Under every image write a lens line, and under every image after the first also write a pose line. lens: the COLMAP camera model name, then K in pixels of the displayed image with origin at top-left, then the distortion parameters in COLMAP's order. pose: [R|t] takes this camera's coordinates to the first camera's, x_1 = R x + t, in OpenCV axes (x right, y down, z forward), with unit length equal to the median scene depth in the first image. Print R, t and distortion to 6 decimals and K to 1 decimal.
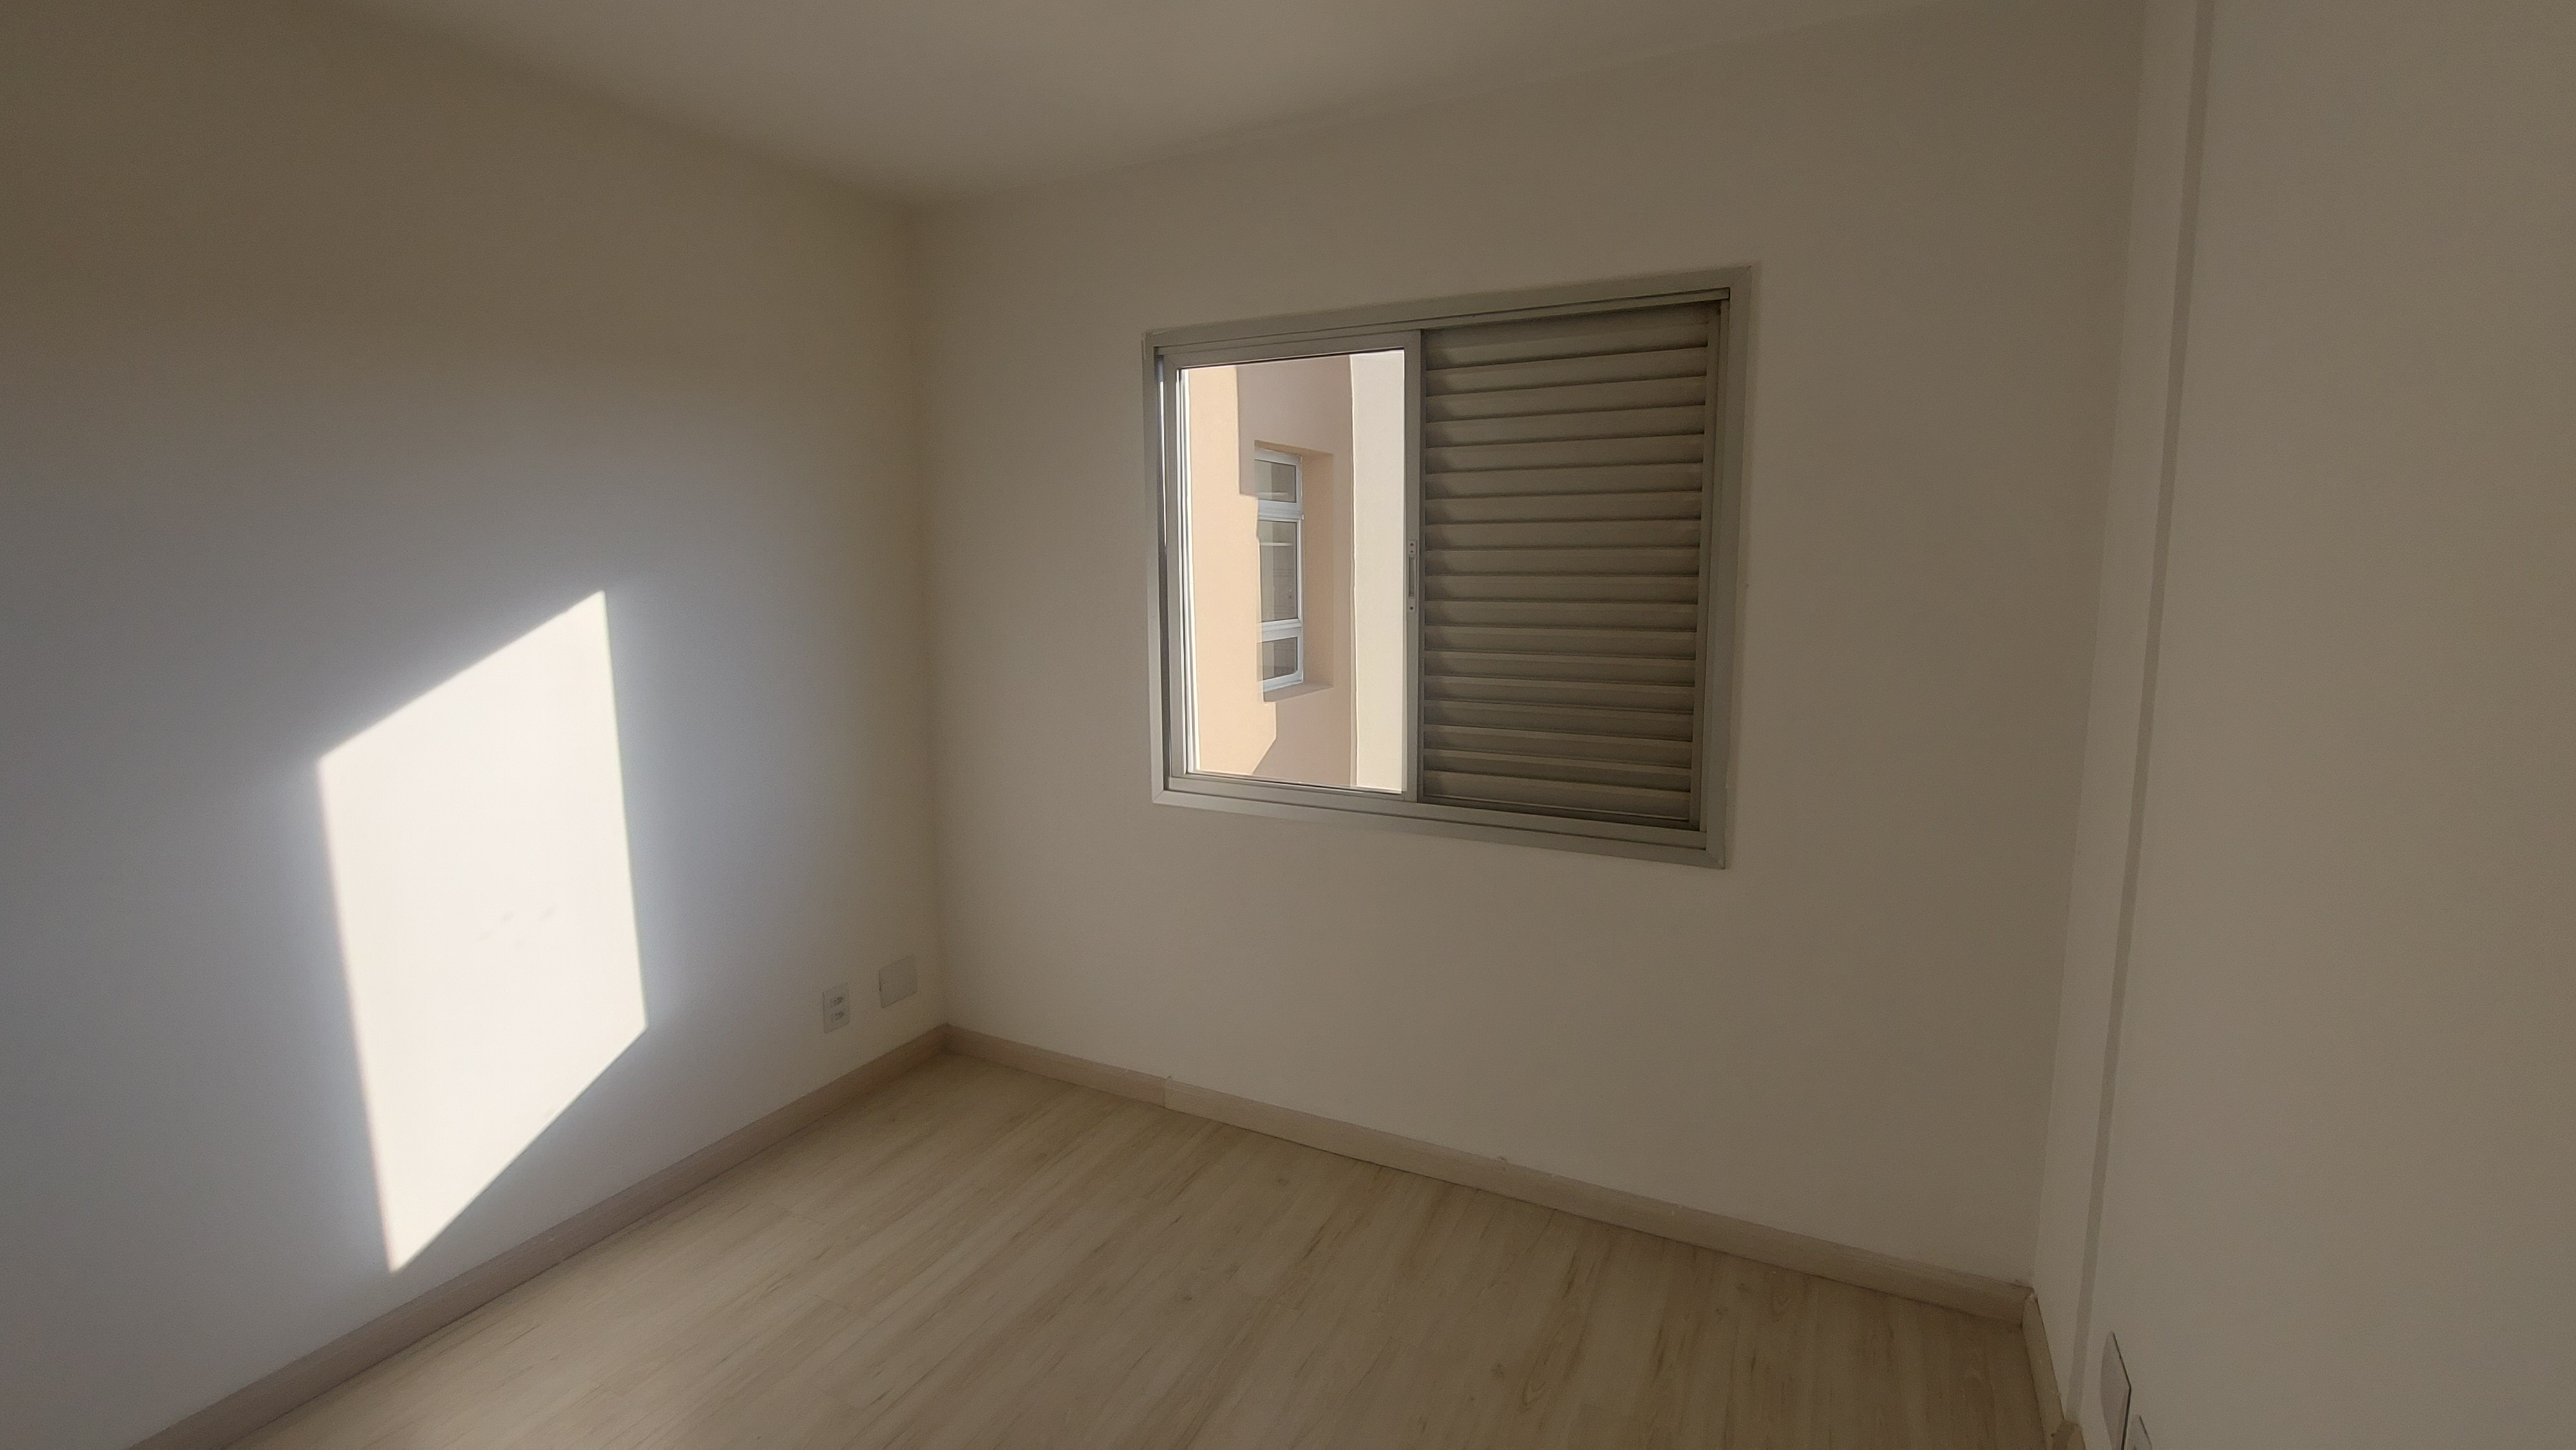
lens RADIAL K [[1027.1, 0, 1277.5], [0, 1027.1, 716.5], [0, 0, 1]] dist [-0.016470, -0.000482]
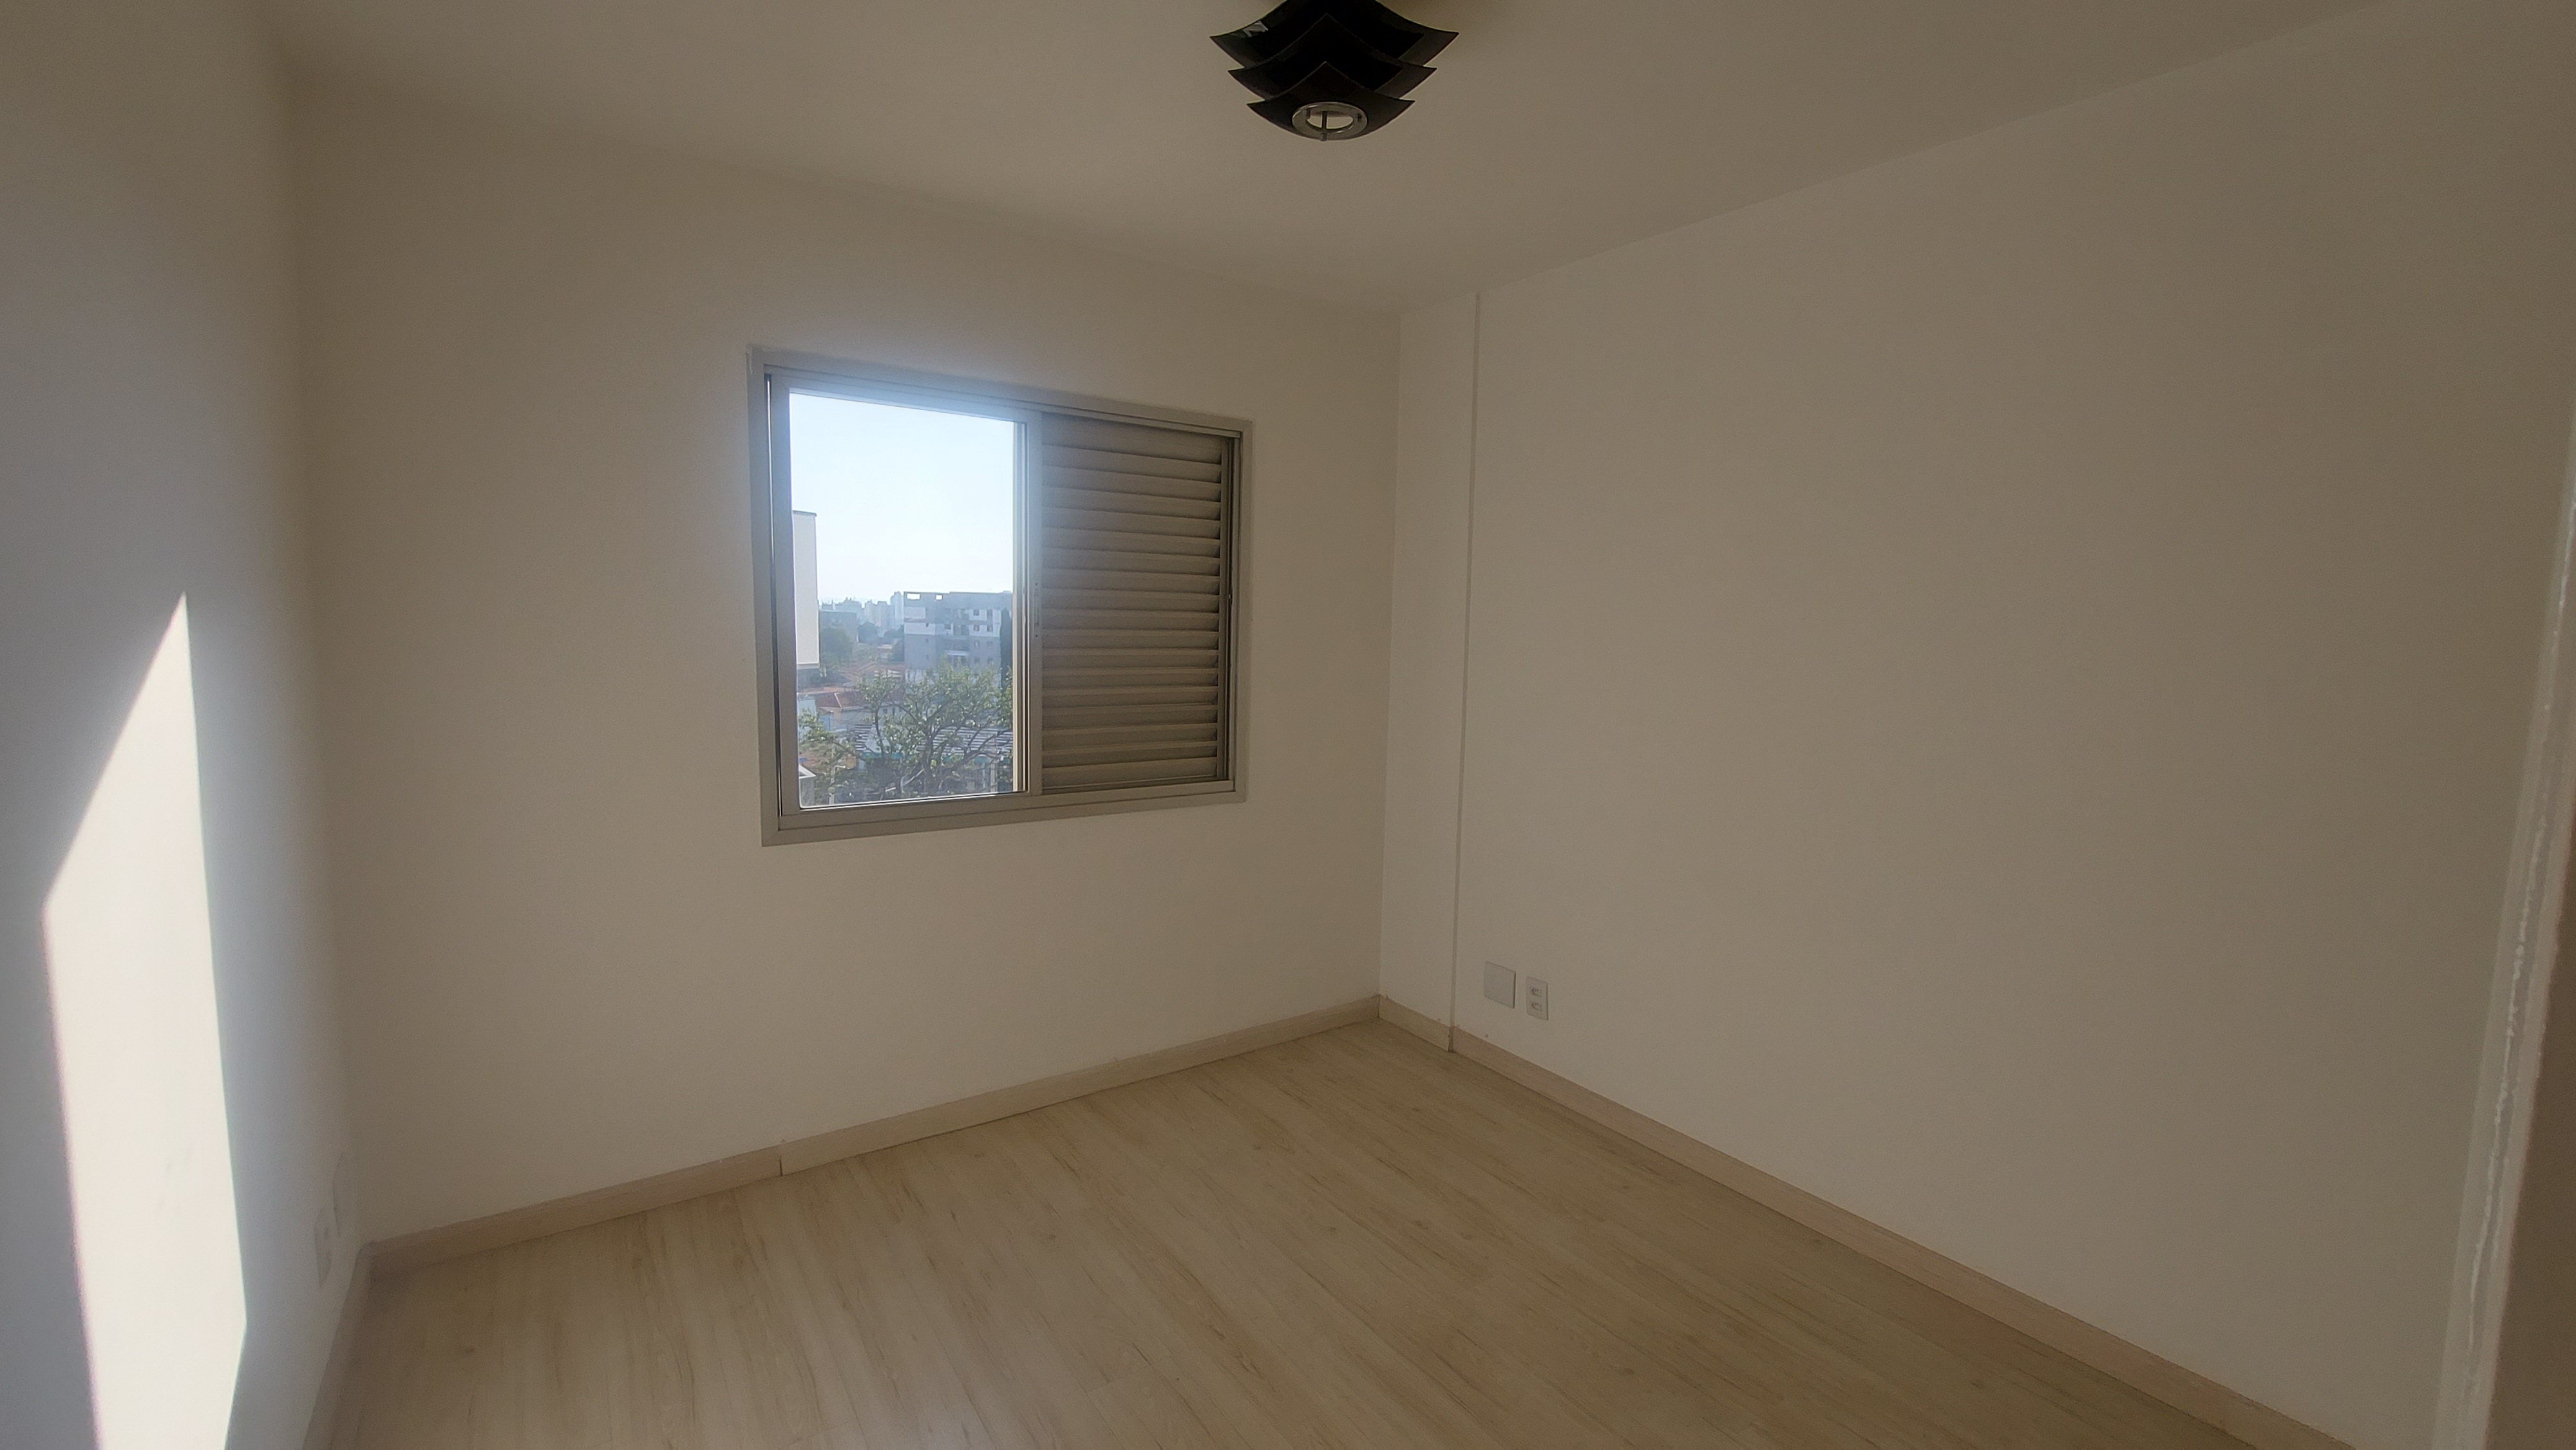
lens RADIAL K [[1027.1, 0, 1277.5], [0, 1027.1, 716.5], [0, 0, 1]] dist [-0.016470, -0.000482]
pose [[0.504094, -0.071181, 0.860710, -0.806809], [0.098717, 0.994815, 0.024456, -0.010662], [-0.857988, 0.072639, 0.508507, 0.146238]]
